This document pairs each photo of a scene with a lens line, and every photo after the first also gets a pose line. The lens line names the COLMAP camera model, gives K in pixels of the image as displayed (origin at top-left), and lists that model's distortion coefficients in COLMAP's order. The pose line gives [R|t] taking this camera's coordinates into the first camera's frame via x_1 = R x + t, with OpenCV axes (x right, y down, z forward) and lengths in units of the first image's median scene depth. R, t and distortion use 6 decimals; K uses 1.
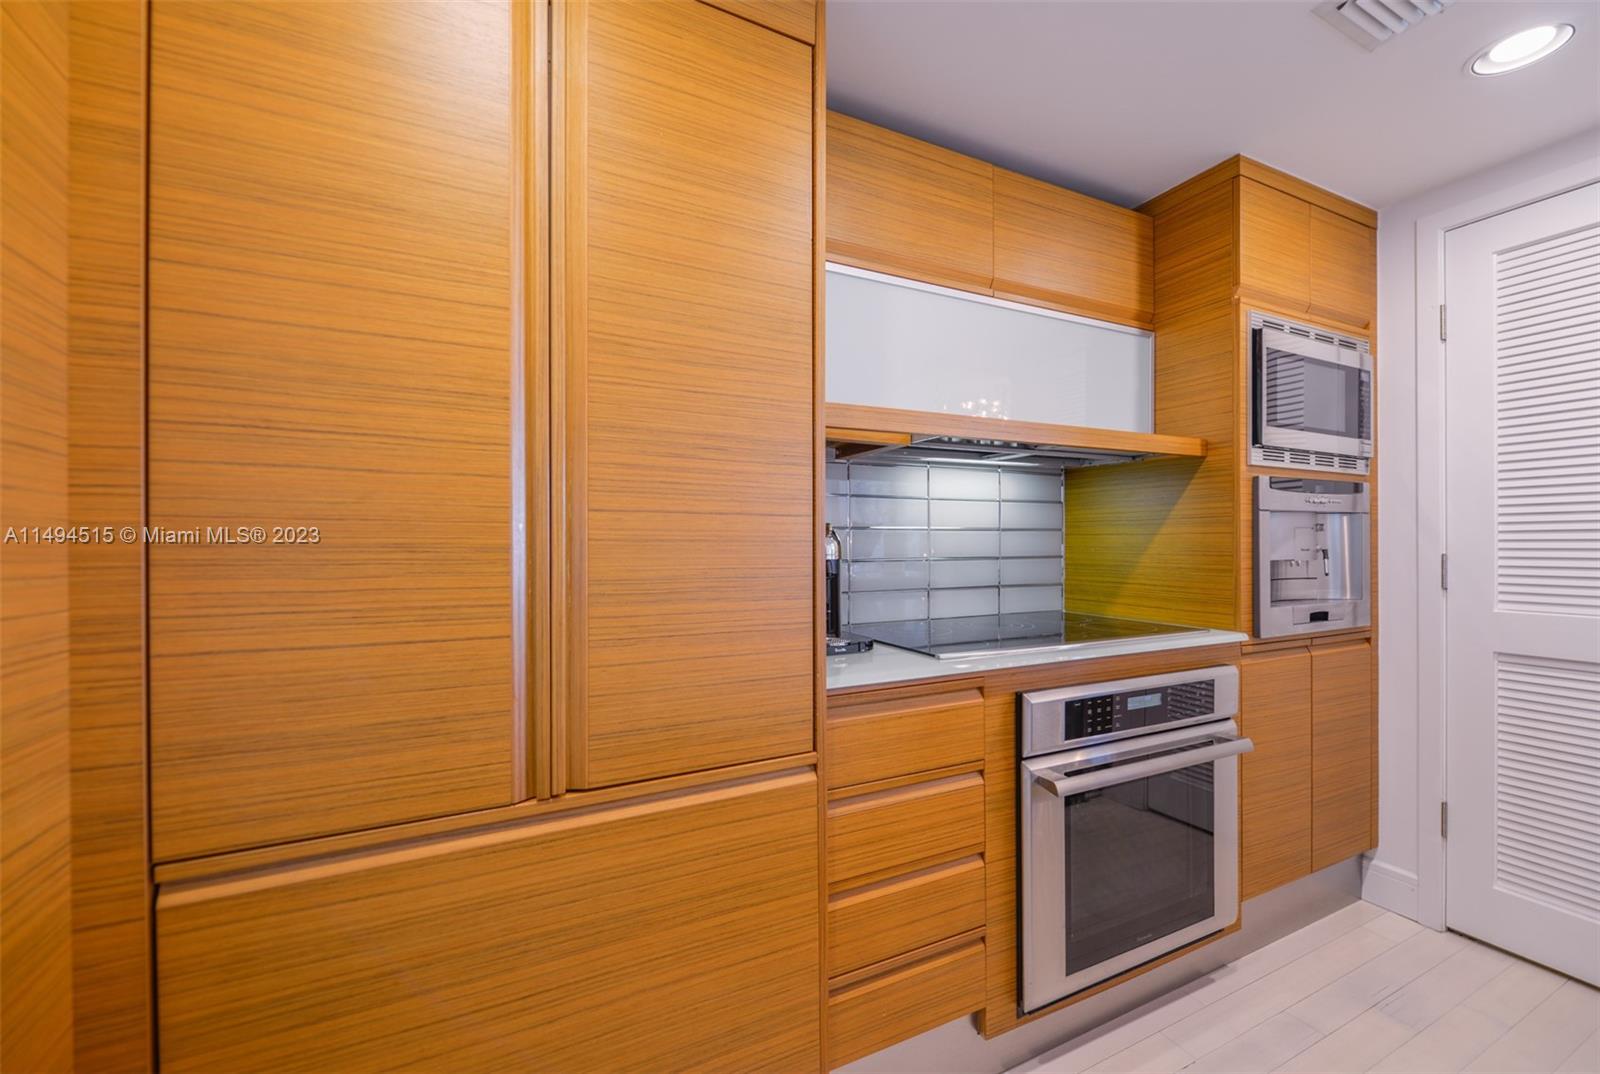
lens RADIAL K [[631.3, 0, 794.7], [0, 631.3, 545.6], [0, 0, 1]] dist [0.002407, -0.002595]
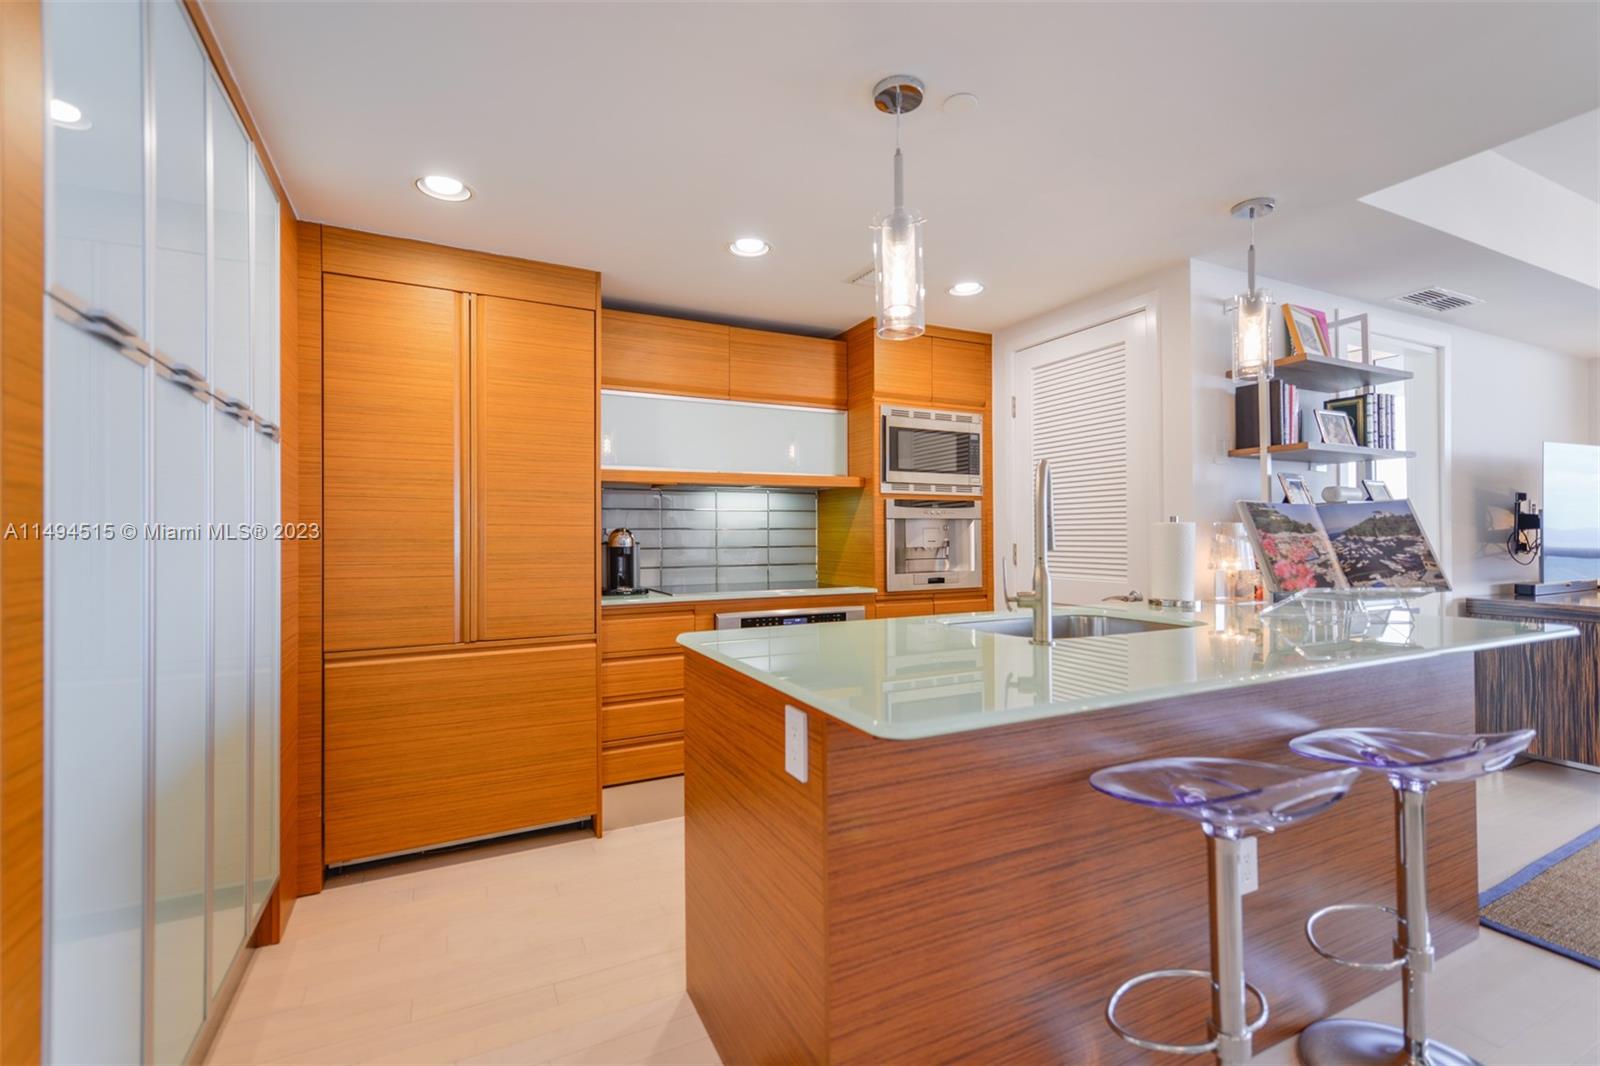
lens RADIAL K [[708.4, 0, 798.1], [0, 708.4, 533.2], [0, 0, 1]] dist [0.016589, -0.001118]
pose [[0.999836, -0.001215, 0.018064, 0.682629], [0.001369, 0.999963, -0.008494, 0.000651], [-0.018053, 0.008517, 0.999801, -1.454607]]
